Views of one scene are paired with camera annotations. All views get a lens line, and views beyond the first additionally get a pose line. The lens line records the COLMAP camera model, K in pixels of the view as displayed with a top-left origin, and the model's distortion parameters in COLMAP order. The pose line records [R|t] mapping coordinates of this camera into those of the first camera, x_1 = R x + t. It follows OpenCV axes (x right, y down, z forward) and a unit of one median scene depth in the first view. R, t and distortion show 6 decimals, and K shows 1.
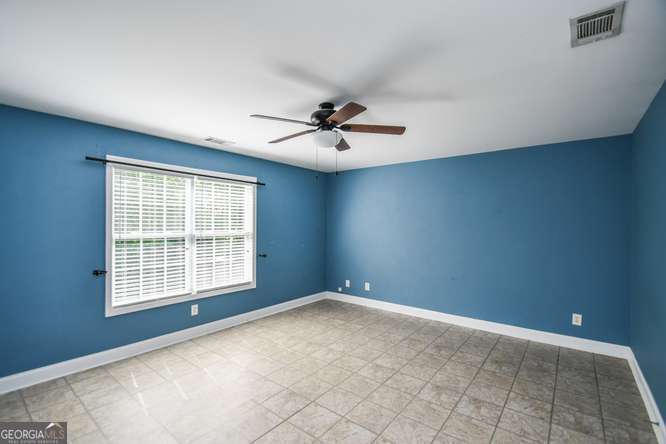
lens RADIAL K [[305.4, 0, 329.8], [0, 305.4, 220.8], [0, 0, 1]] dist [0.002365, -0.011533]
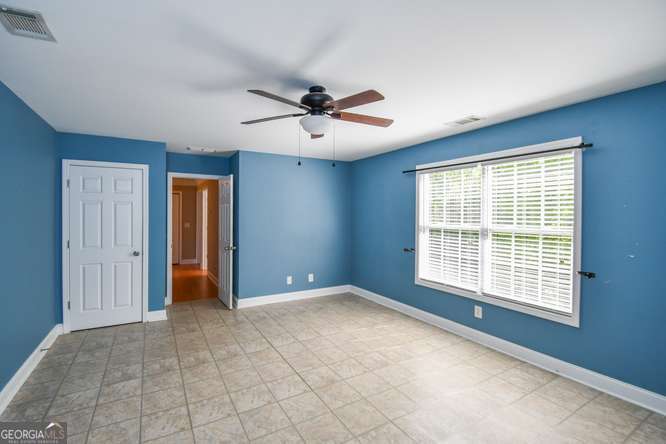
lens RADIAL K [[305.4, 0, 329.8], [0, 305.4, 220.8], [0, 0, 1]] dist [0.002365, -0.011533]
pose [[-0.369257, 0.006055, -0.929308, 0.563050], [-0.005477, 0.999947, 0.008692, 0.017843], [0.929311, 0.008299, -0.369204, 0.937786]]
